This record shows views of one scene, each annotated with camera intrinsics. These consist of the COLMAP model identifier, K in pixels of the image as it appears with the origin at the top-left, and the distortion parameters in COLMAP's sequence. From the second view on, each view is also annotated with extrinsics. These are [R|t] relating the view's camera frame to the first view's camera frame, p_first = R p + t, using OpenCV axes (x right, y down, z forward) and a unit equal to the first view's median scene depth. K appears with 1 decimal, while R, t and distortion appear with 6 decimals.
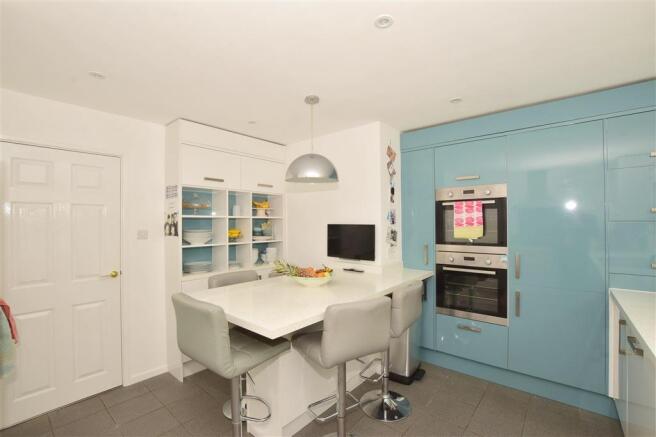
lens RADIAL K [[294.7, 0, 329.2], [0, 294.7, 223.6], [0, 0, 1]] dist [-0.004789, -0.000899]
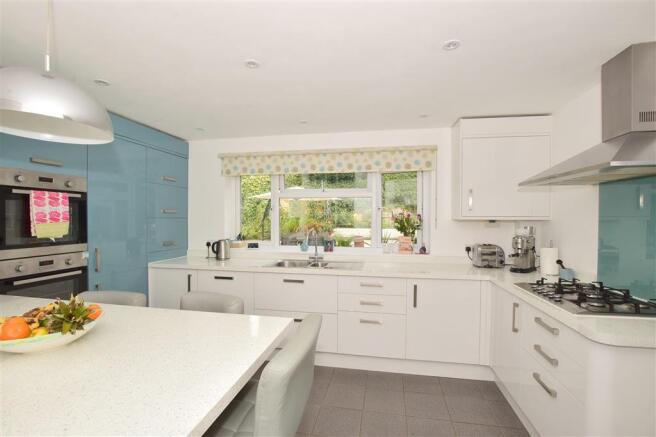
lens RADIAL K [[294.7, 0, 328.1], [0, 294.7, 219.9], [0, 0, 1]] dist [-0.004789, -0.000899]
pose [[-0.469722, -0.003193, 0.882809, -0.603310], [0.000043, 0.999993, 0.003640, -0.001090], [-0.882815, 0.001748, -0.469719, 0.709418]]
